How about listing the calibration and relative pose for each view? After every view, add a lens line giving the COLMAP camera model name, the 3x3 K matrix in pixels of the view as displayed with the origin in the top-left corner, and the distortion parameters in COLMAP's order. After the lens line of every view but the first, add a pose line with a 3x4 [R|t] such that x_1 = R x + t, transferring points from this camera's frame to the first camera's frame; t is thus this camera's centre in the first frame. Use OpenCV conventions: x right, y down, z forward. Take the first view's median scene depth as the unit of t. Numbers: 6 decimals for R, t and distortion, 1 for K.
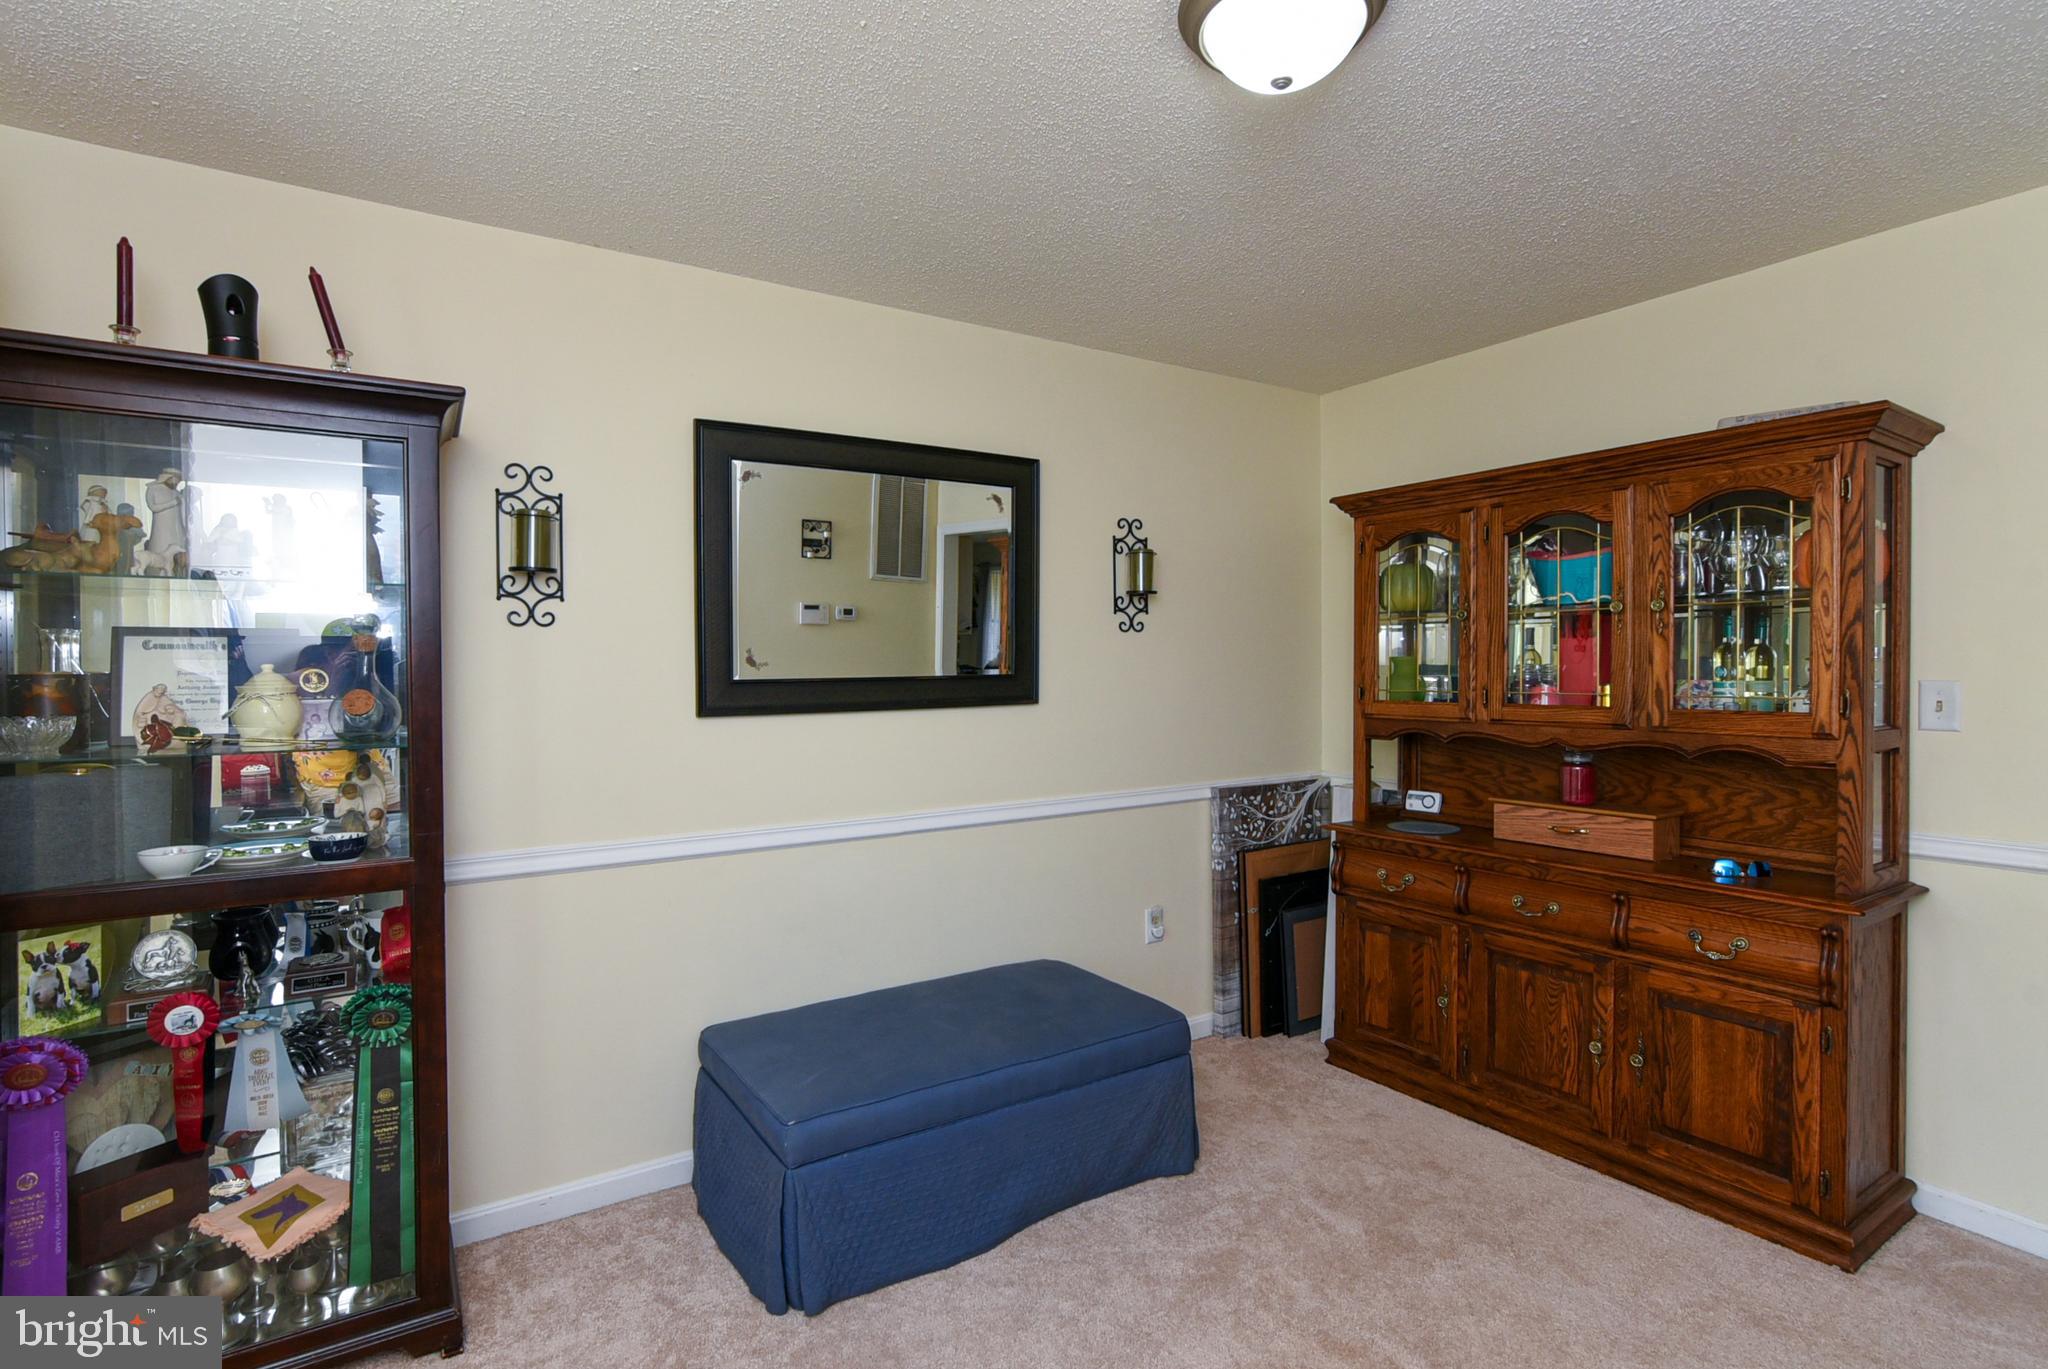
lens RADIAL K [[1033.7, 0, 1075.1], [0, 1033.7, 679.9], [0, 0, 1]] dist [0.000013, 0.030623]
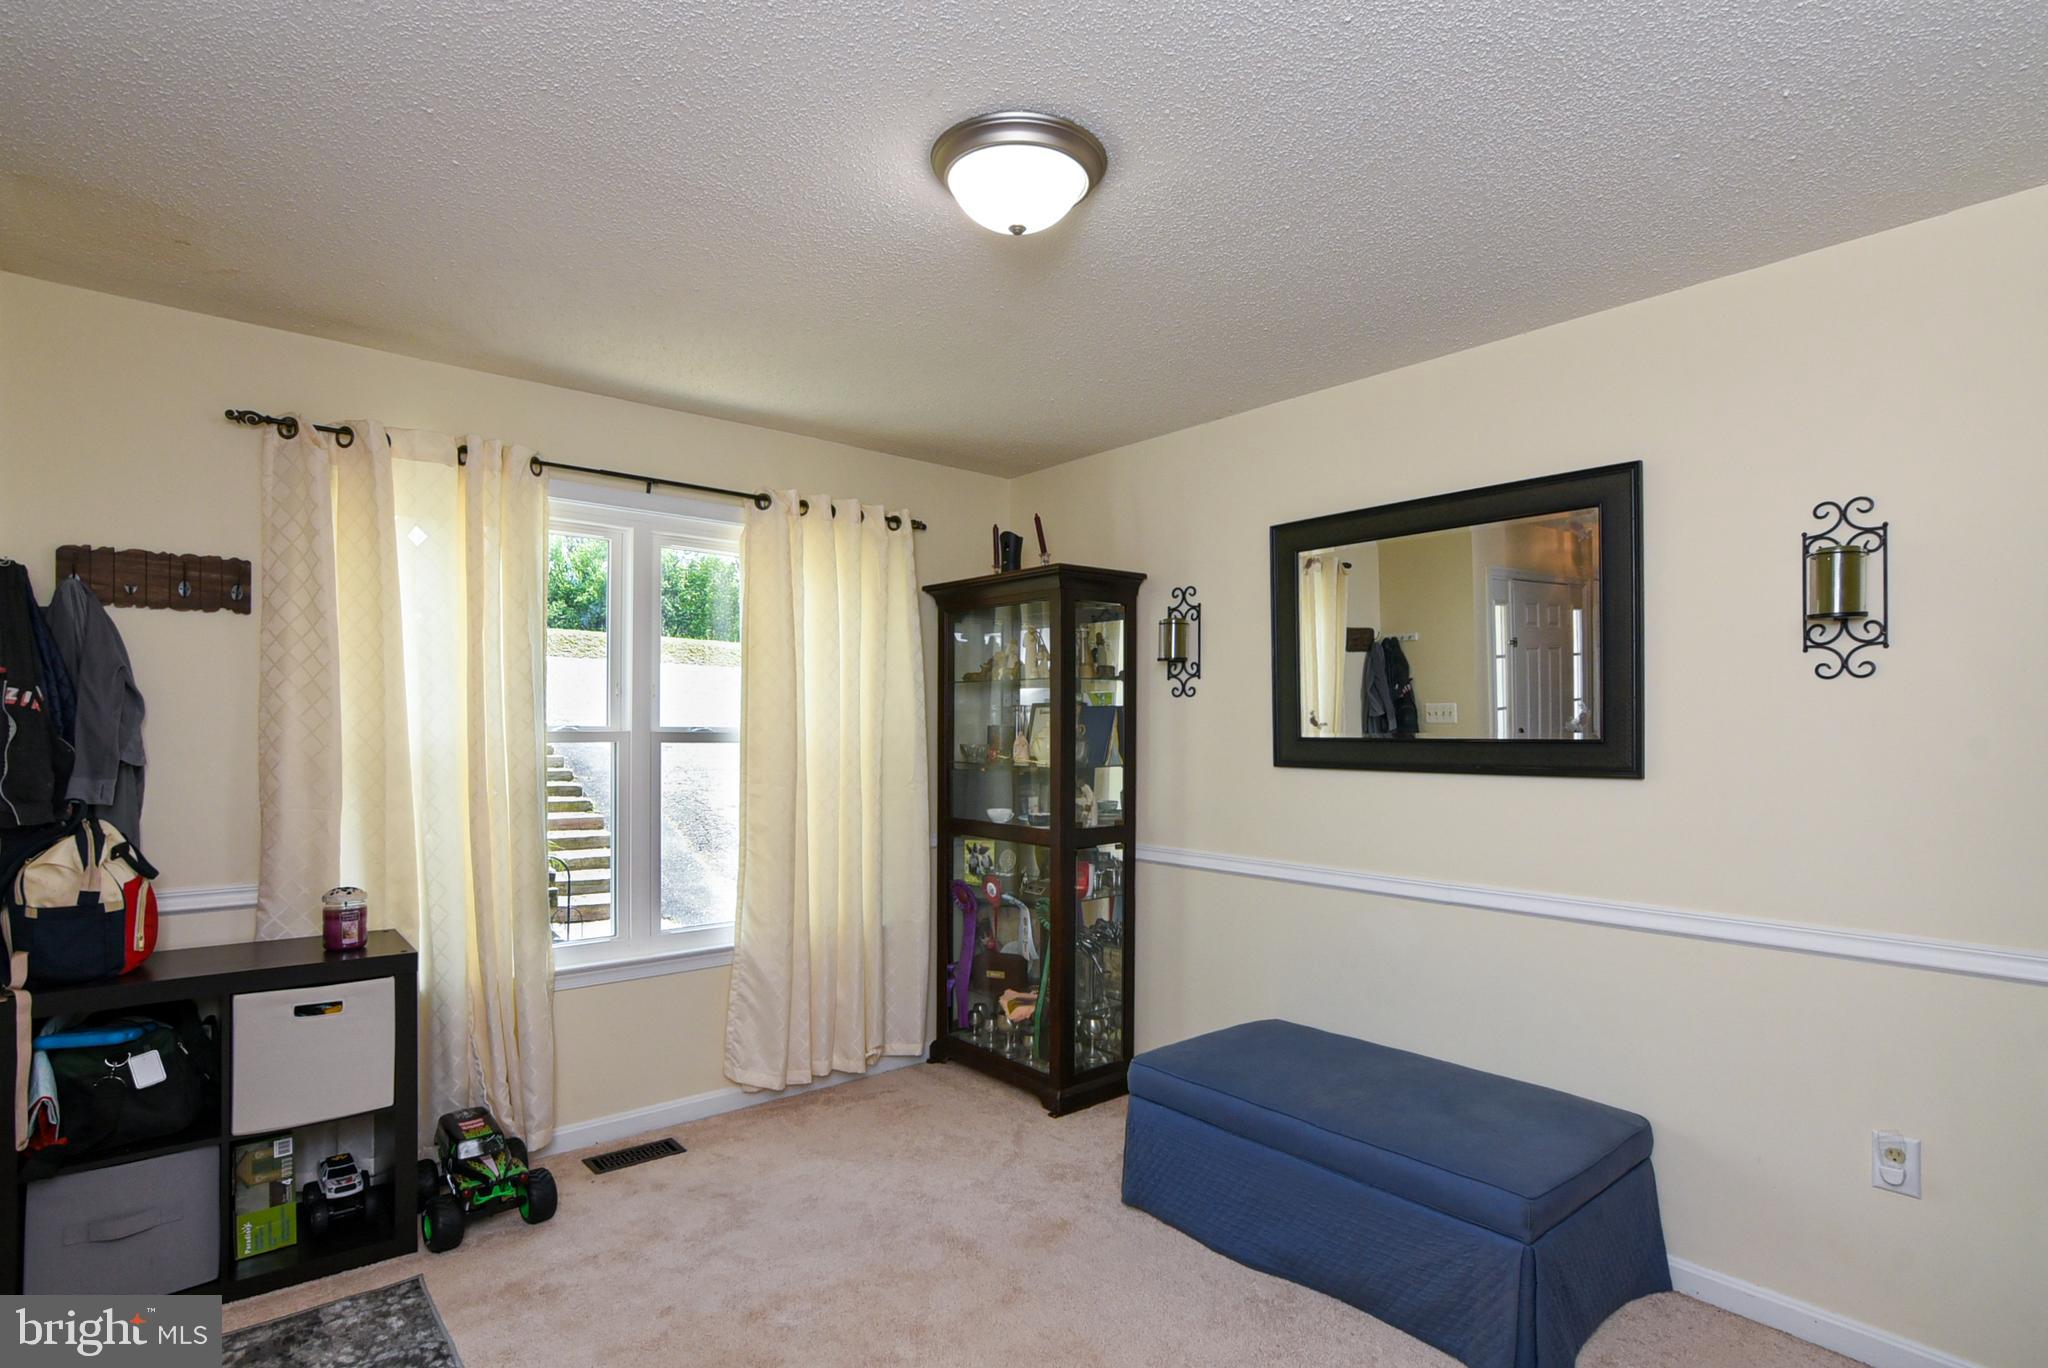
lens RADIAL K [[1033.8, 0, 1026.5], [0, 1033.8, 727.4], [0, 0, 1]] dist [0.001427, 0.001107]
pose [[0.103754, 0.012729, -0.994522, 0.690842], [-0.017389, 0.999788, 0.010982, -0.015985], [0.994451, 0.016154, 0.103954, 0.479507]]
